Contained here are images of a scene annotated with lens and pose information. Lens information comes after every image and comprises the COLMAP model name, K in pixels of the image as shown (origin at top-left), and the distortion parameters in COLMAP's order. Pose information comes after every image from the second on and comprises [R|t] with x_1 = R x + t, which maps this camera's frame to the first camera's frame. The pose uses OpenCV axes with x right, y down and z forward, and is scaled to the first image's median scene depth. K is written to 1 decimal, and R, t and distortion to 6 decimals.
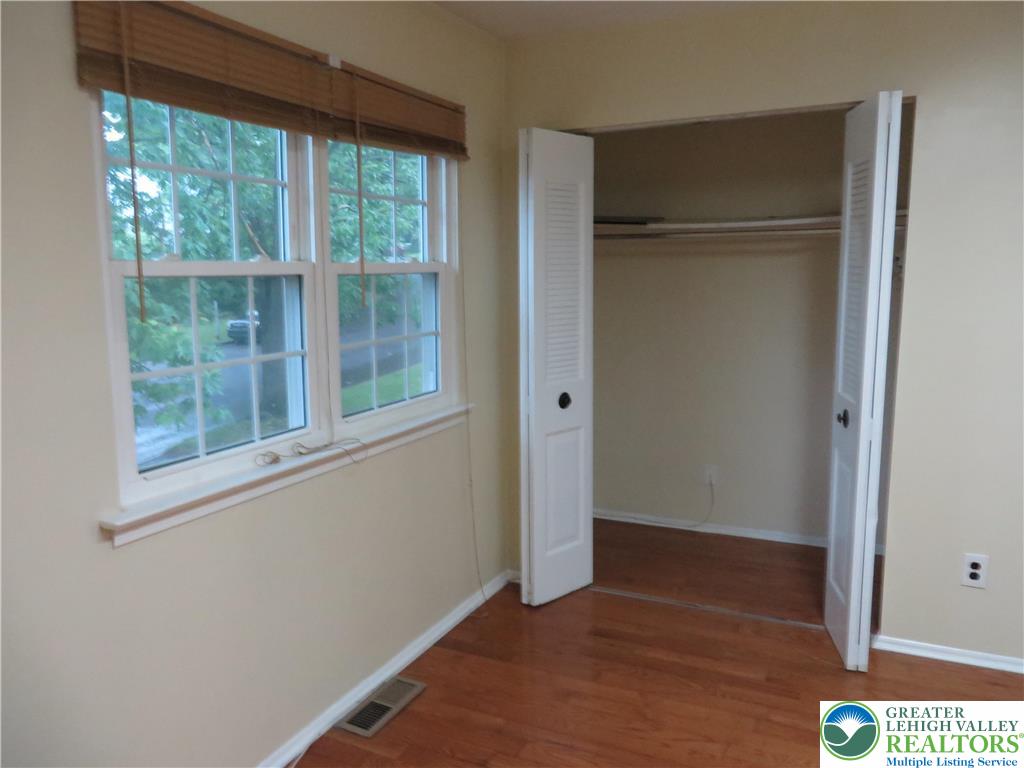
lens RADIAL K [[770.6, 0, 512.0], [0, 770.6, 384.0], [0, 0, 1]] dist [-0.012937, -0.000398]
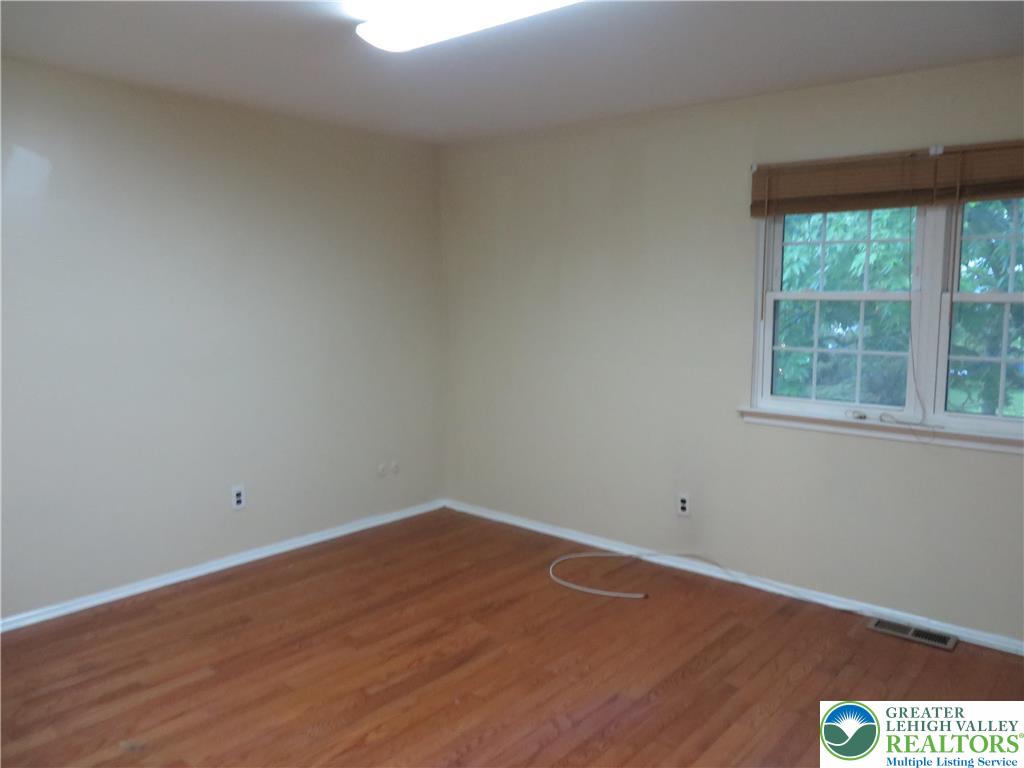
lens RADIAL K [[770.6, 0, 512.0], [0, 770.6, 384.0], [0, 0, 1]] dist [-0.012937, -0.000398]
pose [[-0.250823, 0.115024, -0.961175, 1.341267], [-0.149035, 0.976489, 0.155748, -0.103847], [0.956492, 0.182314, -0.227783, 0.647225]]
